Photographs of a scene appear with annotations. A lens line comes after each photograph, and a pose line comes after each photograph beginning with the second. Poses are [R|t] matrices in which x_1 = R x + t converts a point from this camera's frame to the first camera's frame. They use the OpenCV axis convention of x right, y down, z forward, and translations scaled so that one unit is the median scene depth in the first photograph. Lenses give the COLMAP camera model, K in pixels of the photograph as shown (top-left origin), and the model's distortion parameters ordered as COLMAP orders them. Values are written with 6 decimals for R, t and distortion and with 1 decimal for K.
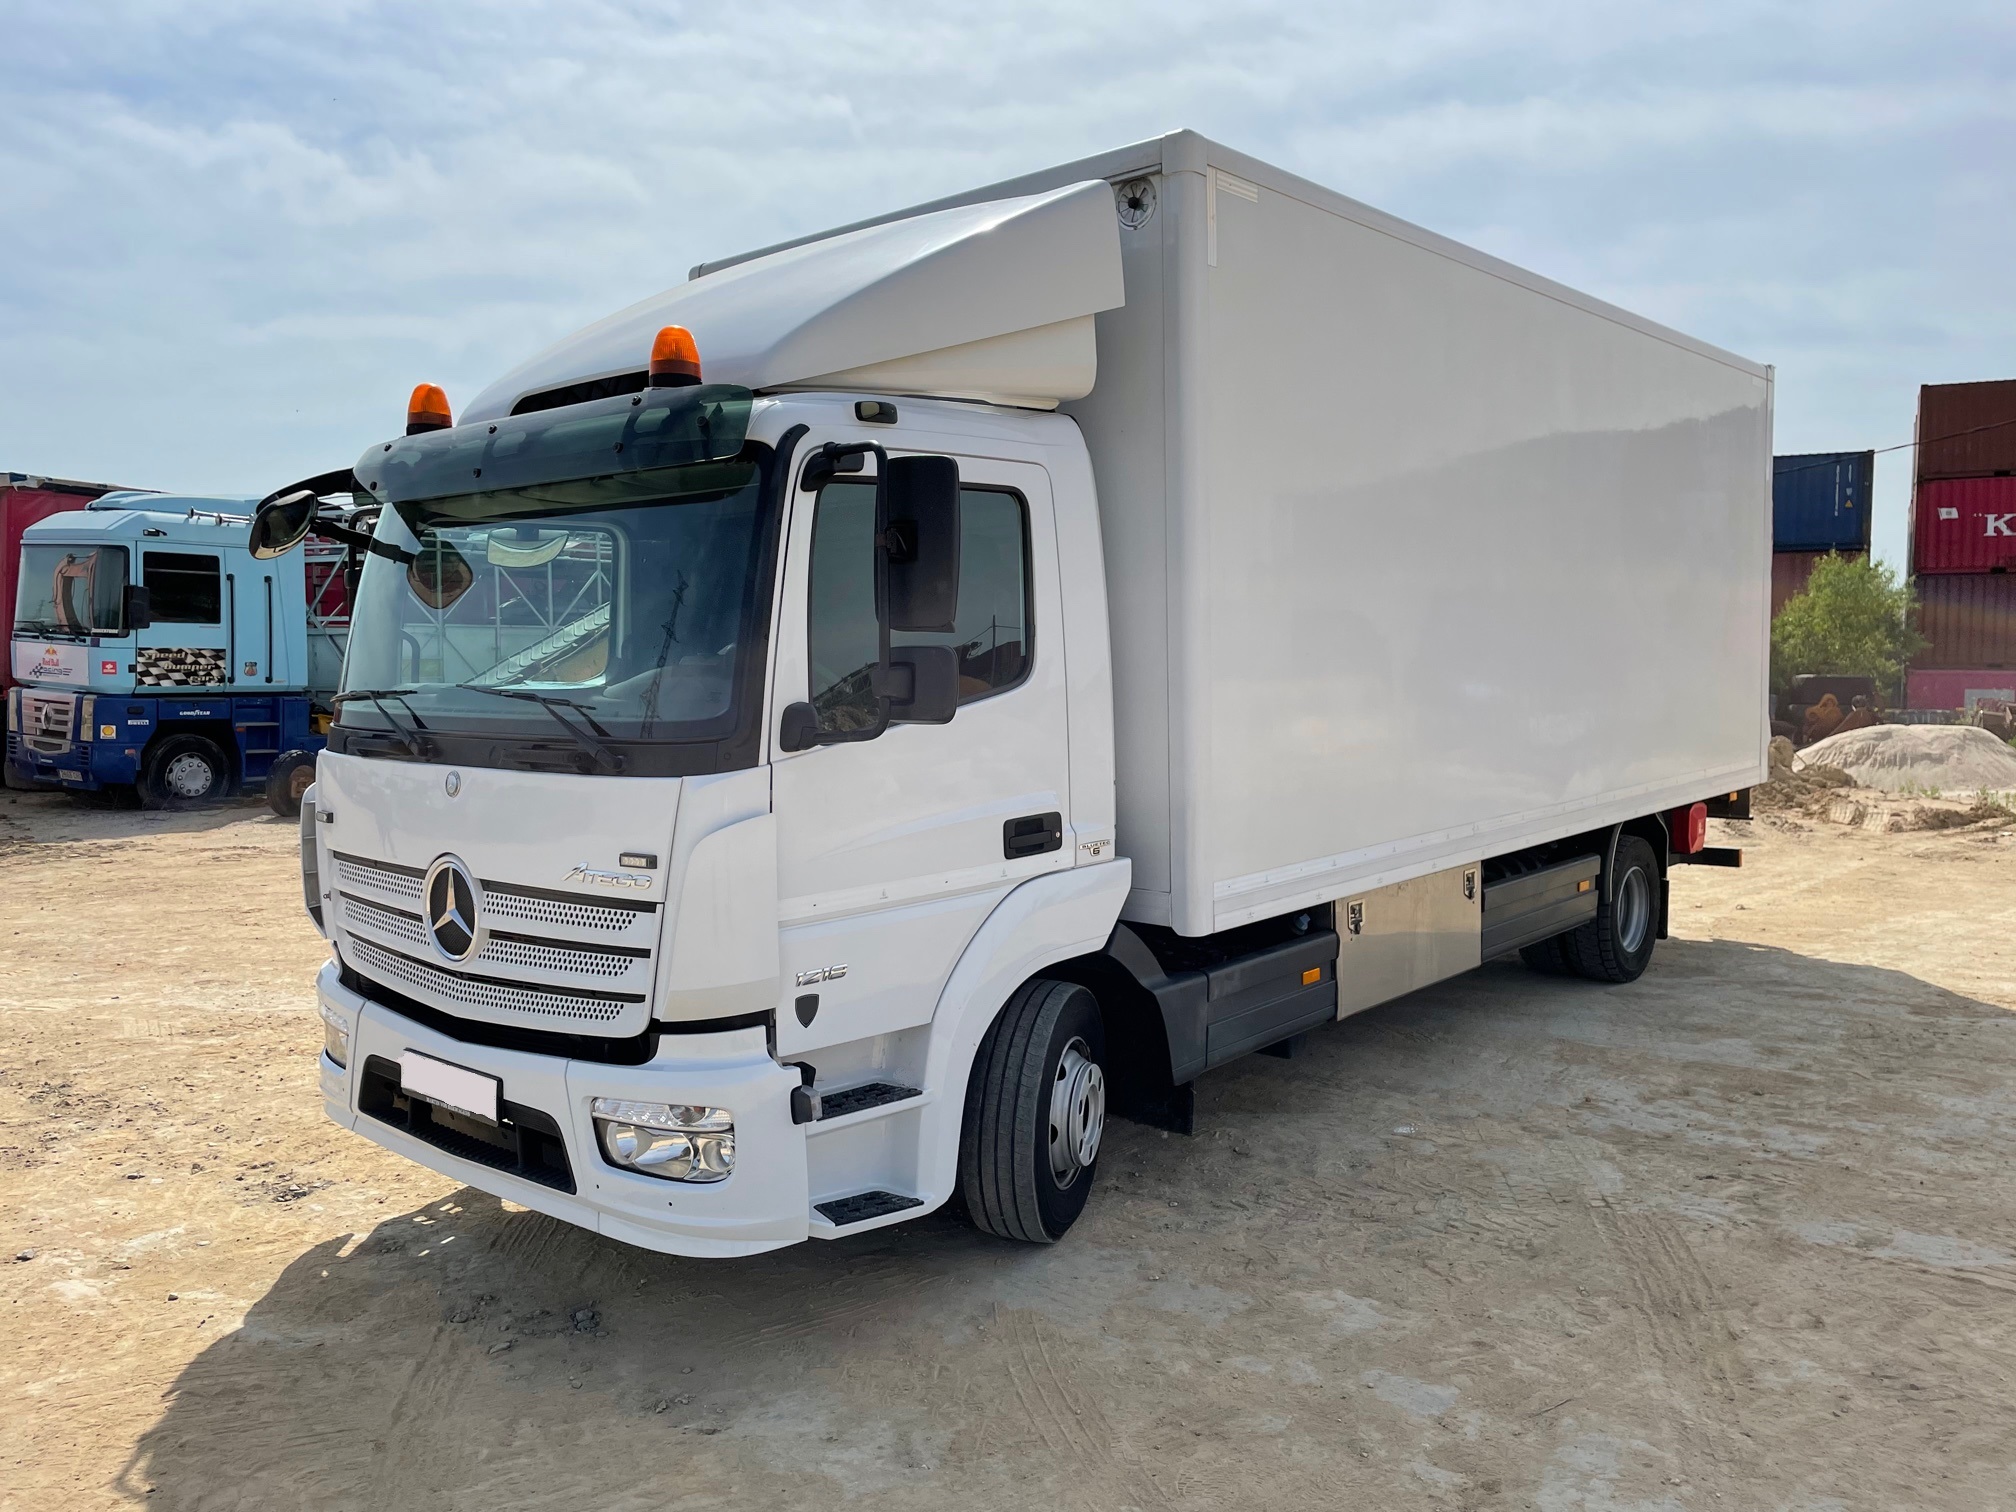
lens RADIAL K [[1553.9, 0, 1017.5], [0, 1553.9, 751.9], [0, 0, 1]] dist [0.004352, -0.000565]
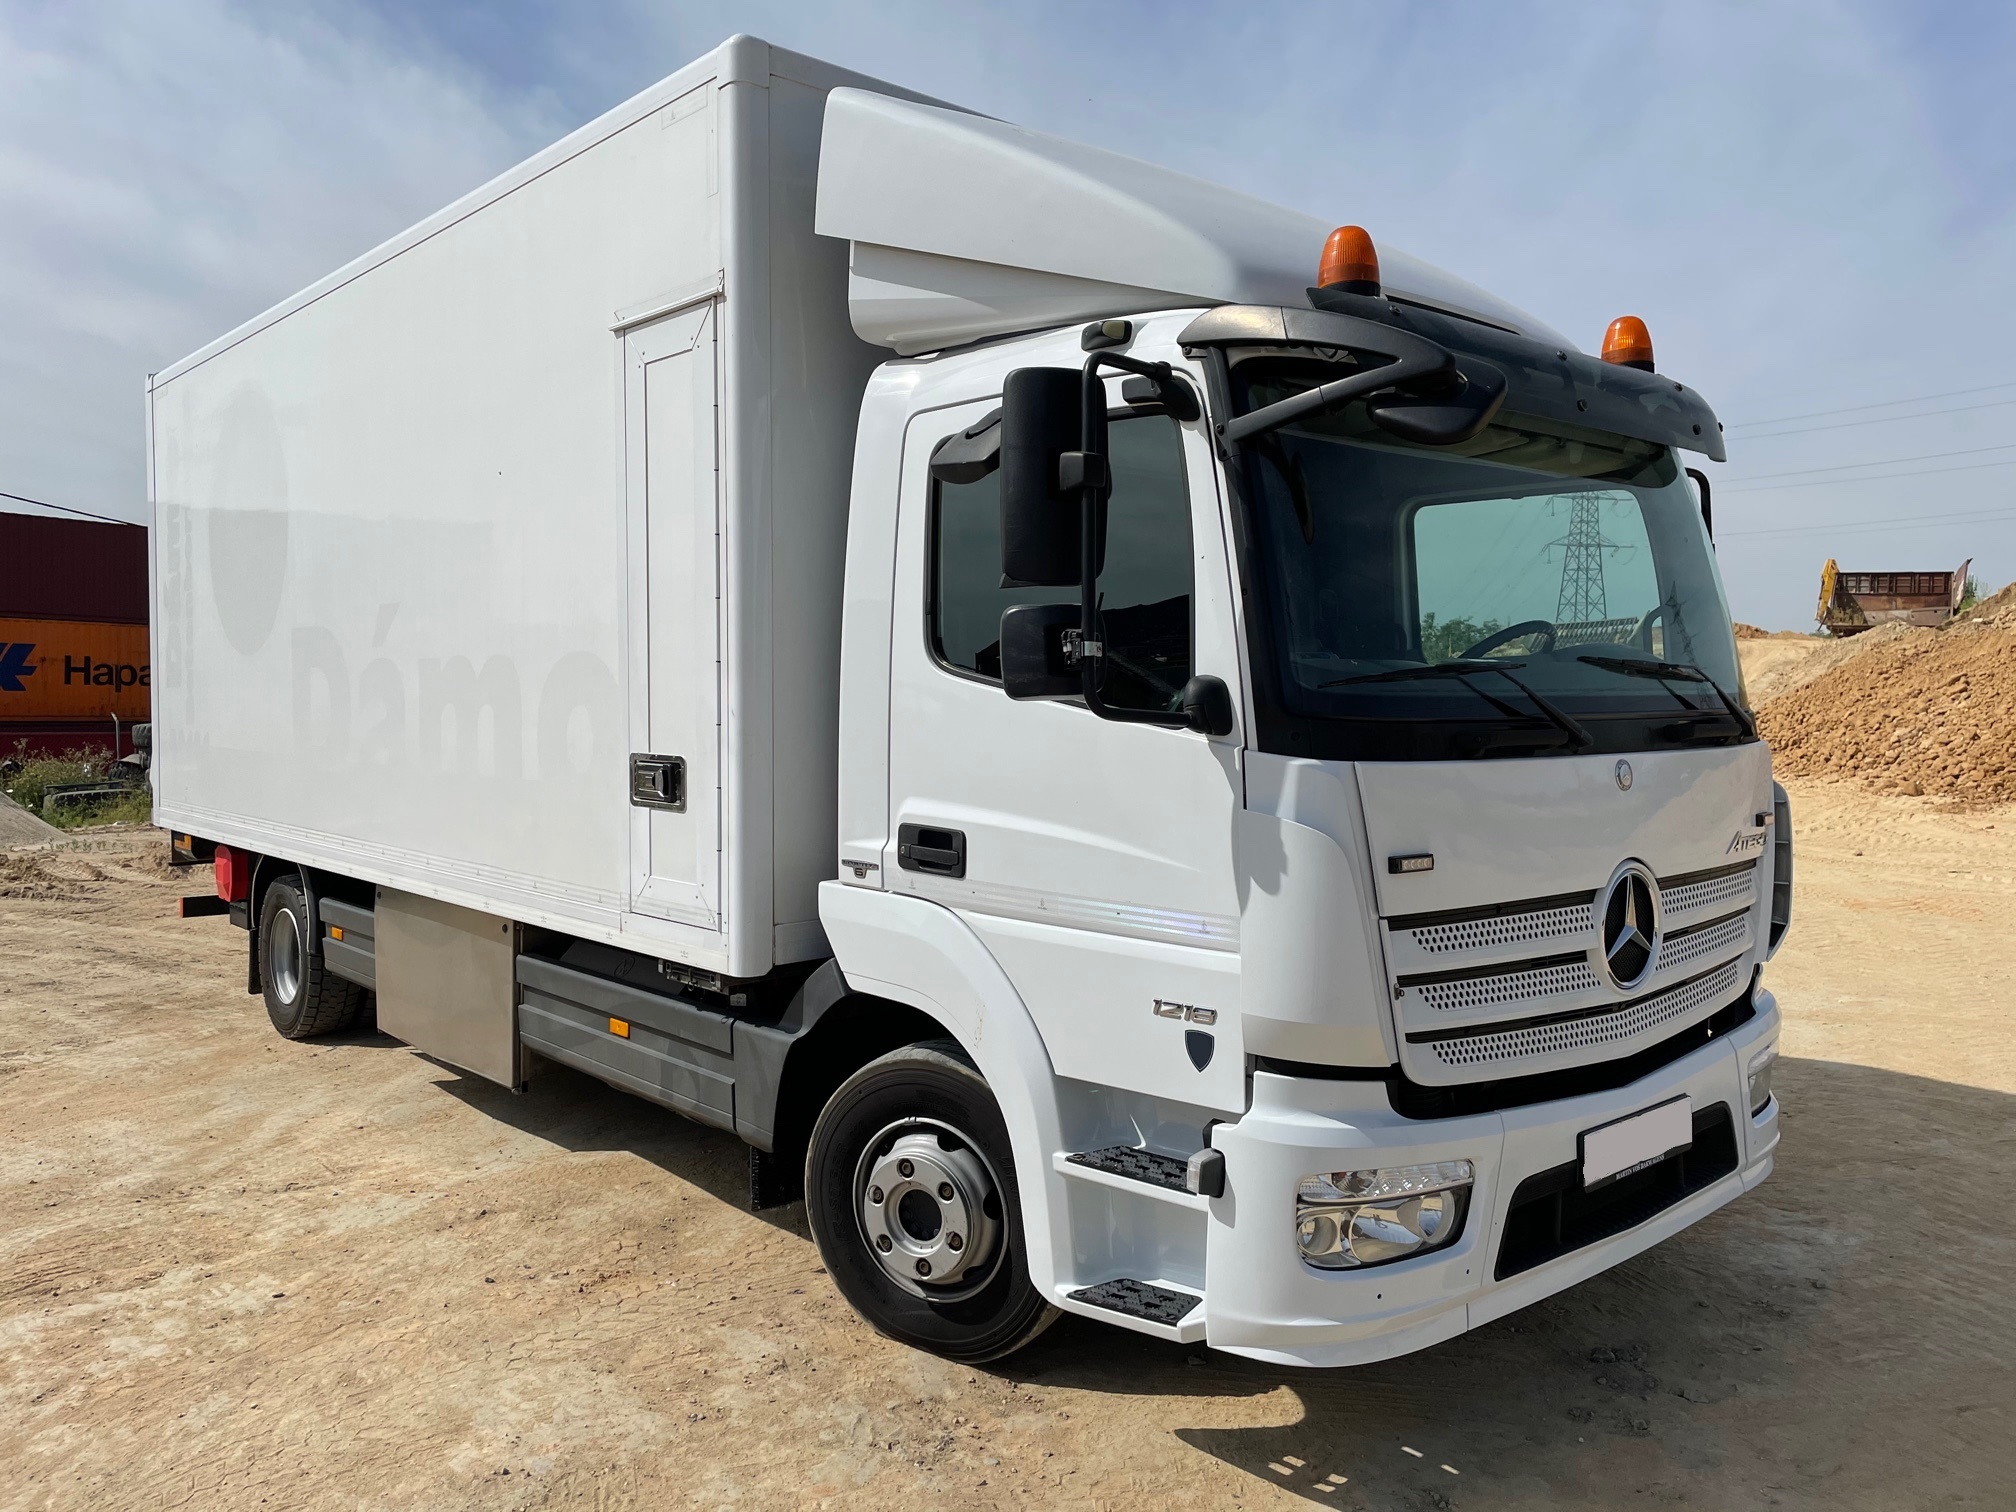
lens RADIAL K [[1553.9, 0, 1017.5], [0, 1553.9, 751.9], [0, 0, 1]] dist [0.004352, -0.000565]
pose [[0.118184, -0.027165, 0.992620, -1.205027], [0.070060, 0.997363, 0.018953, -0.028996], [-0.990517, 0.067303, 0.119776, 1.202611]]
